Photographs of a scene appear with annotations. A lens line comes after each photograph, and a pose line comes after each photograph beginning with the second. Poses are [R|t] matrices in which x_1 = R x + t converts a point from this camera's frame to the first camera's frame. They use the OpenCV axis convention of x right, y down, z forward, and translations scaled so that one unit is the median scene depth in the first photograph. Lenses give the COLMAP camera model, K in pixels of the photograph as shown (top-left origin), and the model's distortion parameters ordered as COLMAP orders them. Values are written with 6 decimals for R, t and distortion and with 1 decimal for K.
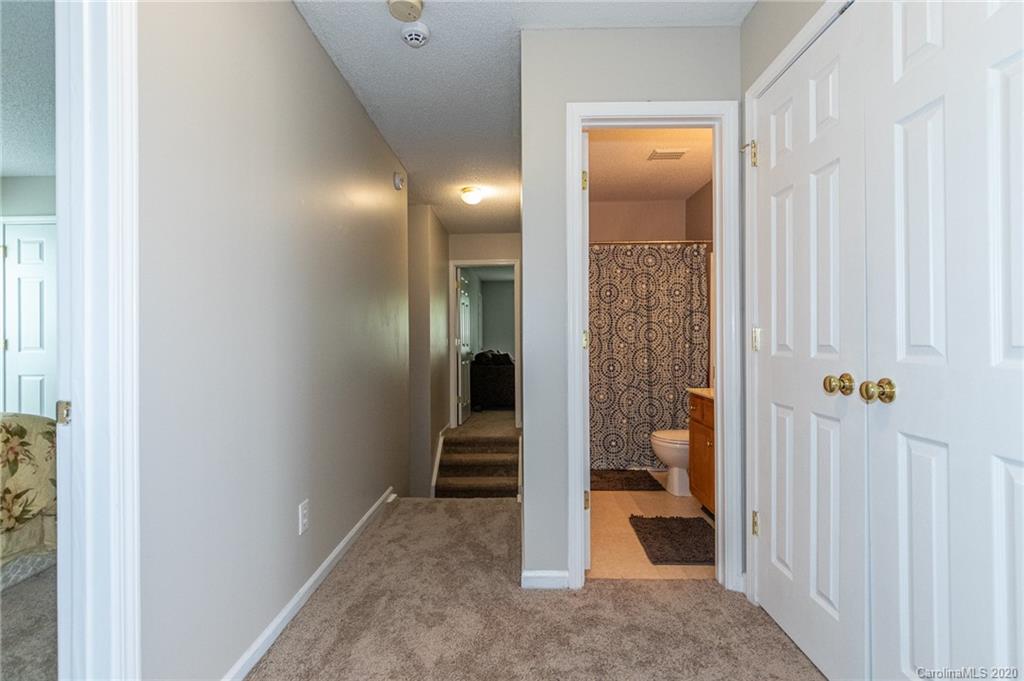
lens RADIAL K [[480.4, 0, 511.9], [0, 480.4, 338.8], [0, 0, 1]] dist [0.006316, -0.001012]
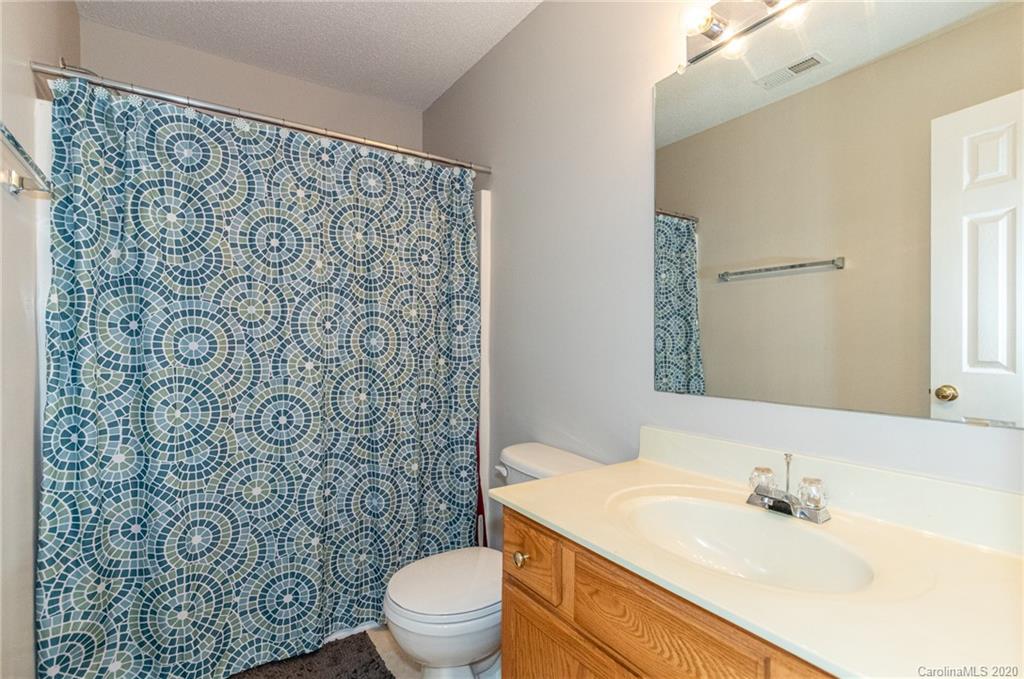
lens RADIAL K [[480.4, 0, 509.0], [0, 480.4, 343.7], [0, 0, 1]] dist [0.006316, -0.001012]
pose [[0.813844, -0.002989, 0.581076, 0.123717], [-0.002140, 0.999965, 0.008141, -0.009903], [-0.581079, -0.007869, 0.813809, 0.542465]]
